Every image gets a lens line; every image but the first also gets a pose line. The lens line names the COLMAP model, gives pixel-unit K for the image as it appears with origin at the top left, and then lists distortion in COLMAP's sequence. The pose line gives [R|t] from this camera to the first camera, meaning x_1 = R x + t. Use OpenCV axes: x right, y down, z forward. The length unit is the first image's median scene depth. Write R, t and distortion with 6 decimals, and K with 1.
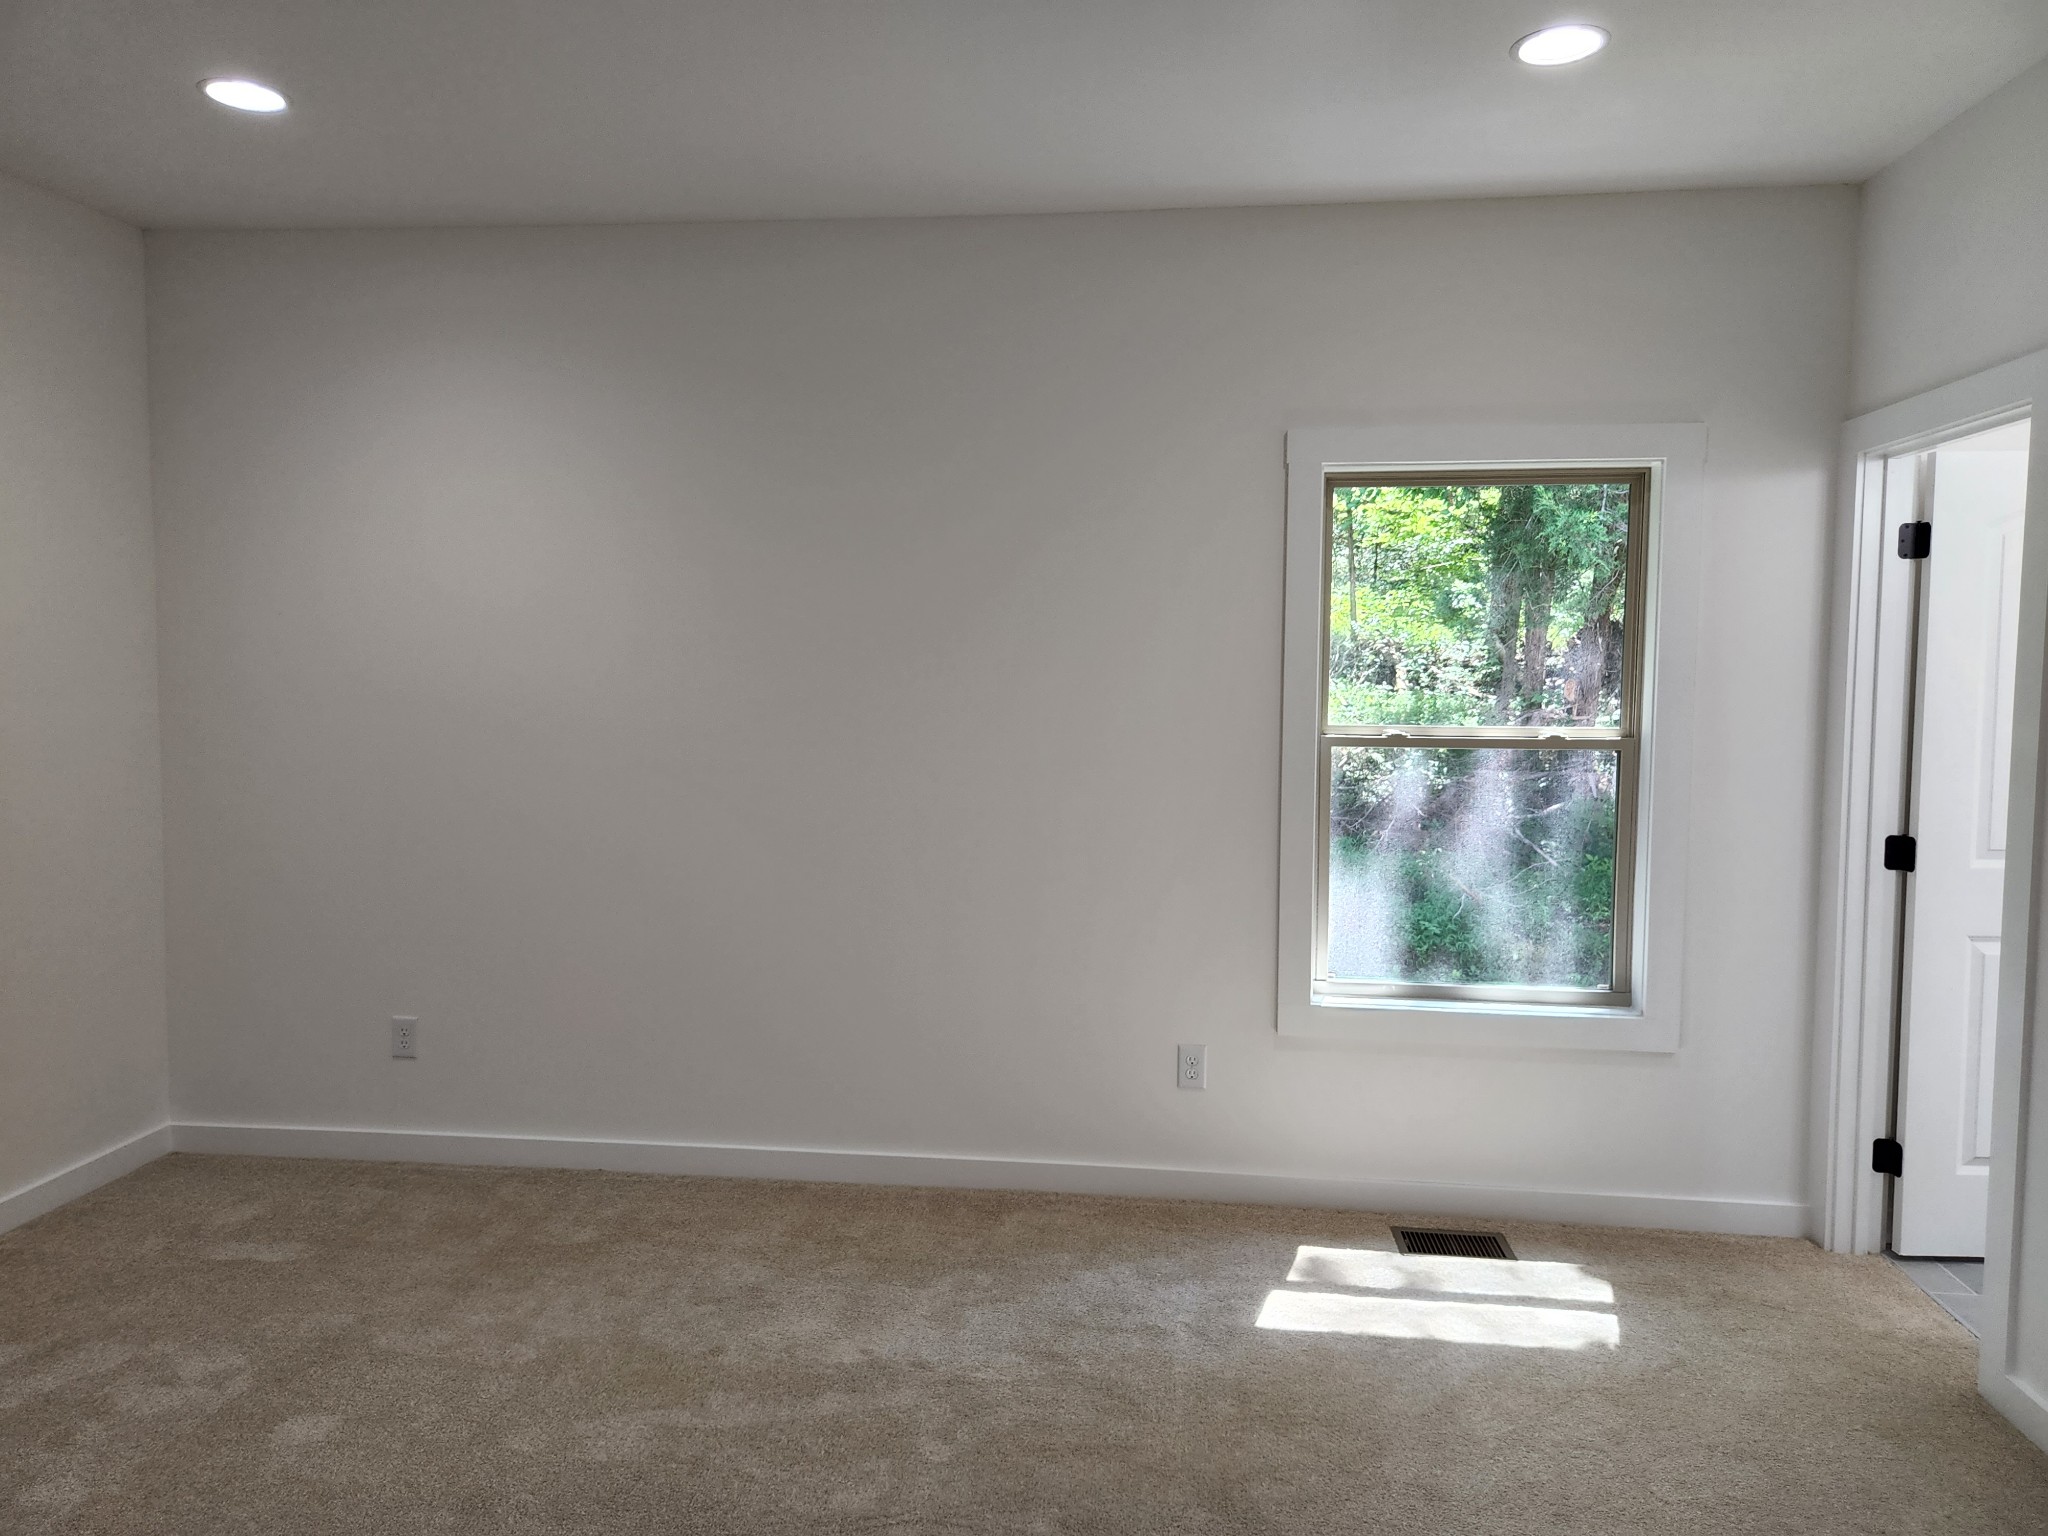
lens RADIAL K [[1388.8, 0, 1024.0], [0, 1388.8, 768.0], [0, 0, 1]] dist [0.045118, -0.004622]
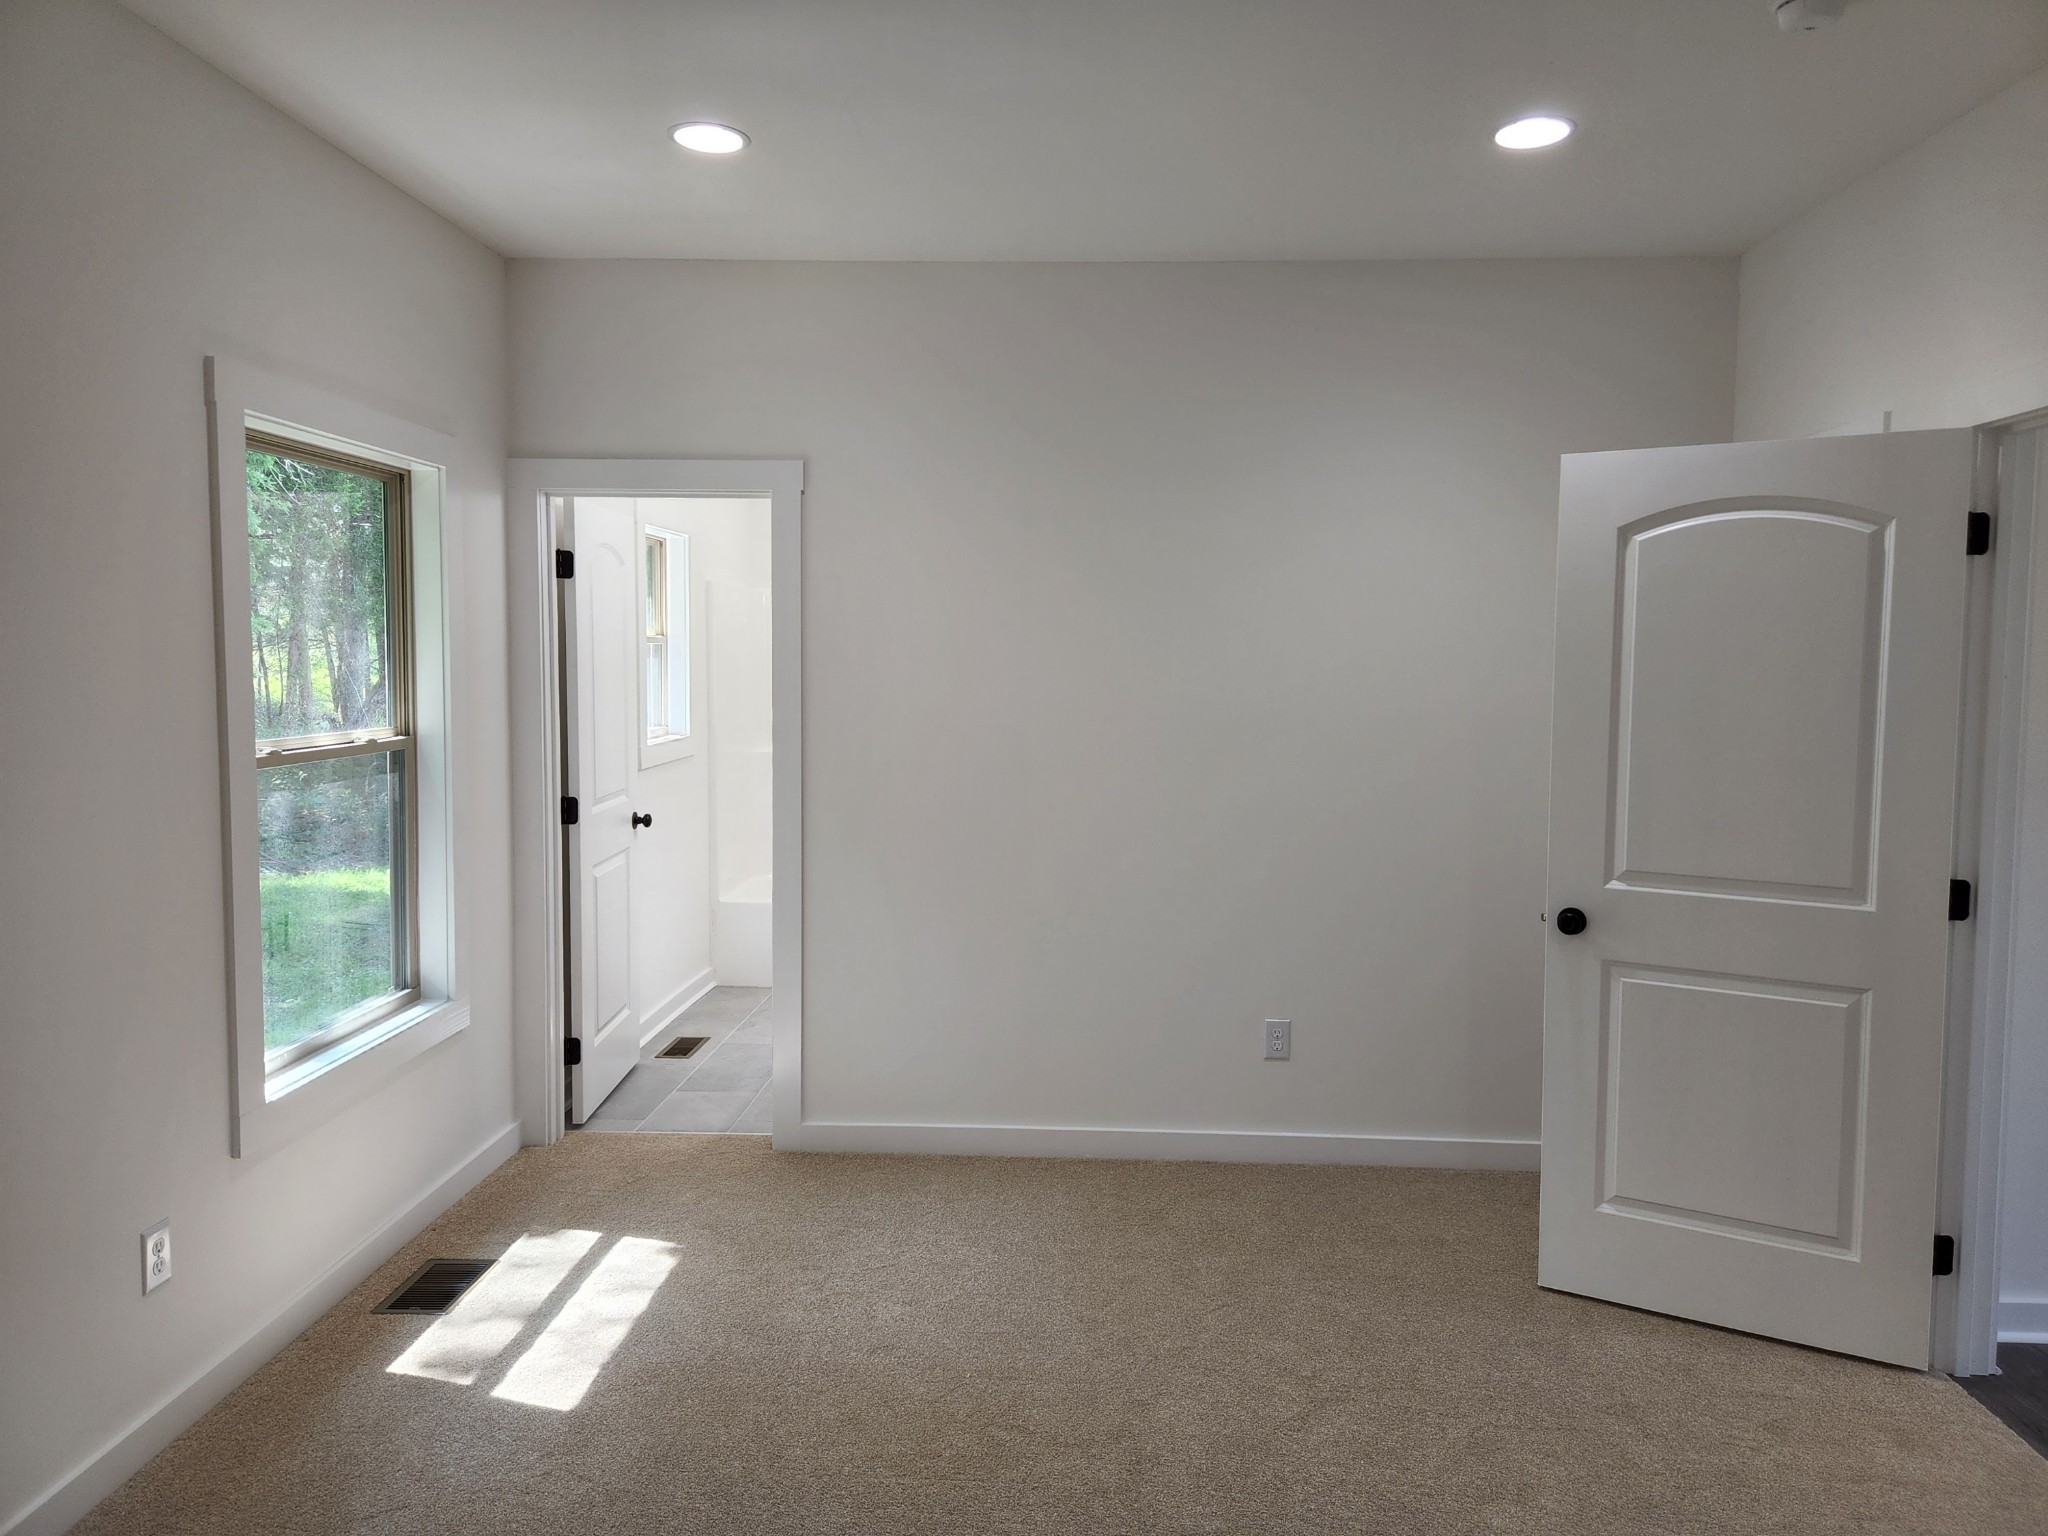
lens RADIAL K [[1388.8, 0, 1024.0], [0, 1388.8, 768.0], [0, 0, 1]] dist [0.045118, -0.004622]
pose [[-0.064653, -0.087349, 0.994078, -0.650589], [0.073760, 0.993019, 0.092053, -0.064001], [-0.995178, 0.079274, -0.057759, 0.669942]]
